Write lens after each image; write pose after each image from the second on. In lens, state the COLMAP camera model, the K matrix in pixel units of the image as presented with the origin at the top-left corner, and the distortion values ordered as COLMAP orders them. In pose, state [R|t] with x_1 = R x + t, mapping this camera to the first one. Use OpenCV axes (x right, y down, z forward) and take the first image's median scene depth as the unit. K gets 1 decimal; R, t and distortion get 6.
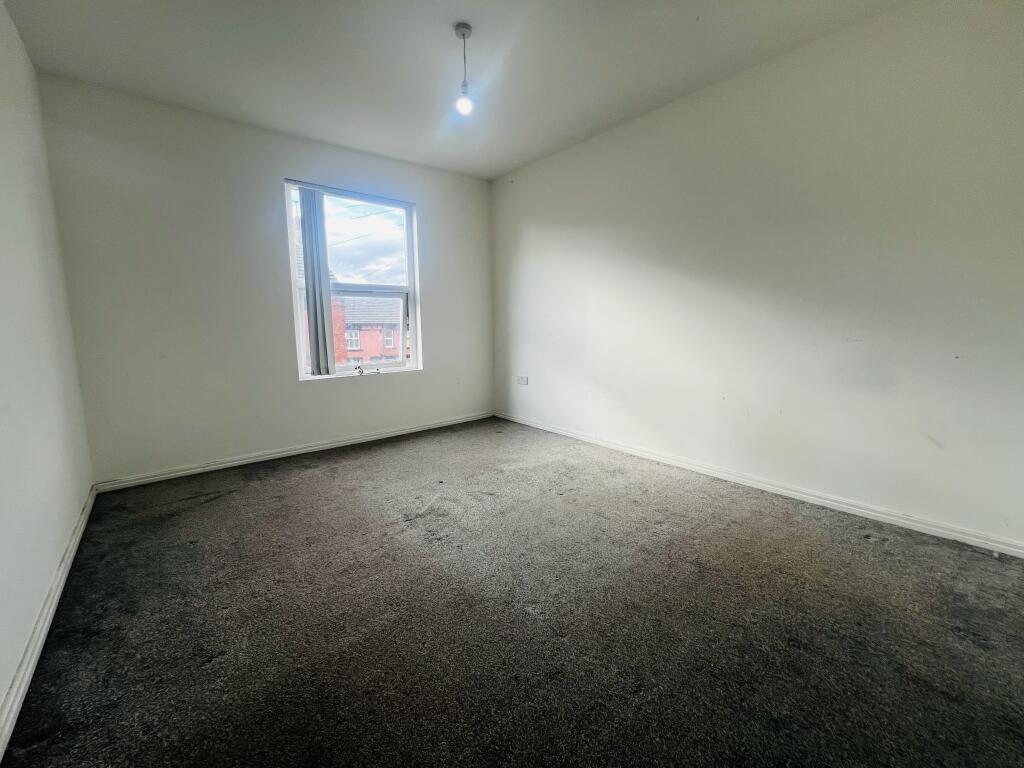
lens RADIAL K [[414.2, 0, 507.9], [0, 414.2, 380.0], [0, 0, 1]] dist [-0.001343, -0.000727]
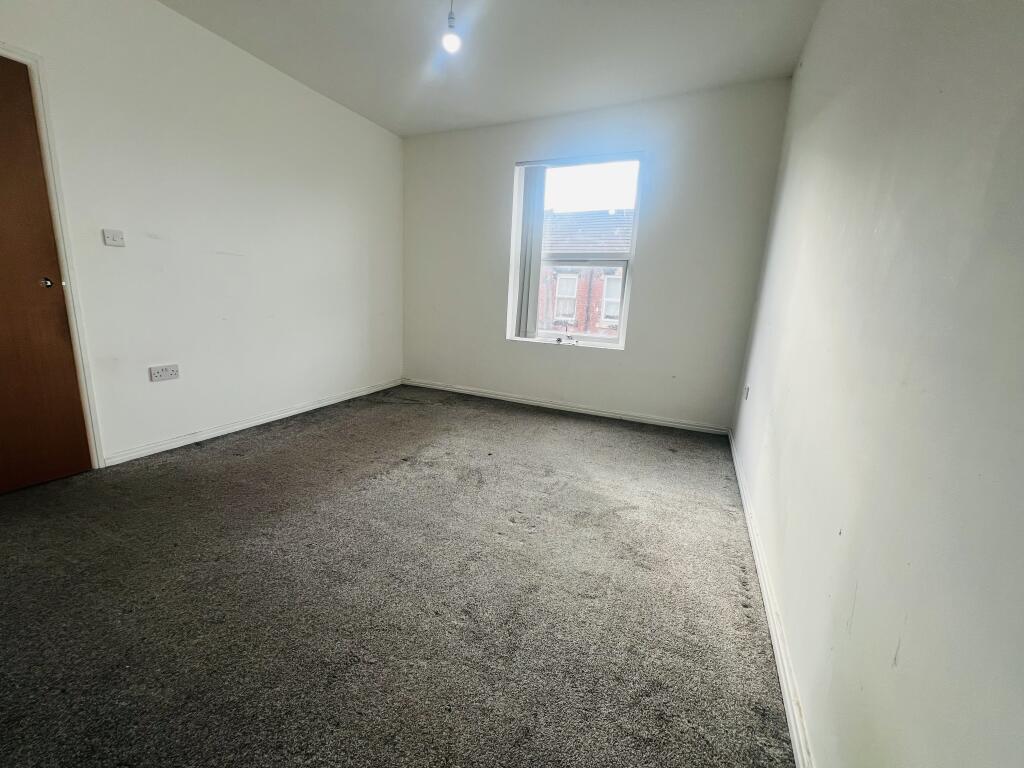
lens RADIAL K [[414.2, 0, 507.9], [0, 414.2, 380.0], [0, 0, 1]] dist [-0.001343, -0.000727]
pose [[0.419247, 0.216656, -0.881641, 0.601331], [-0.170022, 0.972663, 0.158173, -0.076486], [0.891809, 0.083585, 0.444623, 0.518561]]
